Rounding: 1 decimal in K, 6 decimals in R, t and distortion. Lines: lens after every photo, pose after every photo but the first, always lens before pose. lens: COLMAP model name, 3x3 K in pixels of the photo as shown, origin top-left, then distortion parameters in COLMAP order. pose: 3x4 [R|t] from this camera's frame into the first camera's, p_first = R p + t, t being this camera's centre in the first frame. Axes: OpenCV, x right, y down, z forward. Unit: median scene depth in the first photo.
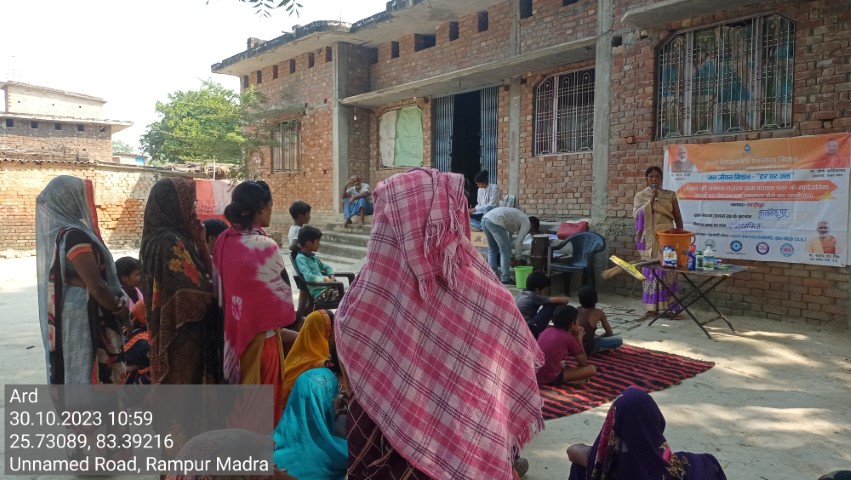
lens RADIAL K [[635.2, 0, 425.5], [0, 635.2, 240.0], [0, 0, 1]] dist [0.070426, -0.107054]
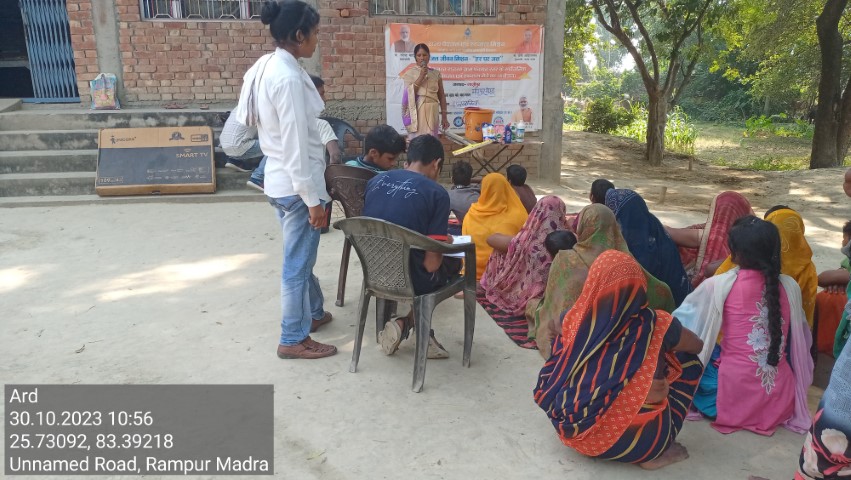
lens RADIAL K [[631.4, 0, 425.5], [0, 631.4, 240.0], [0, 0, 1]] dist [0.055648, -0.065592]
pose [[0.429545, -0.217066, 0.876569, -0.399782], [0.064888, 0.975591, 0.209790, -0.017619], [-0.900711, -0.033235, 0.433145, 0.390358]]
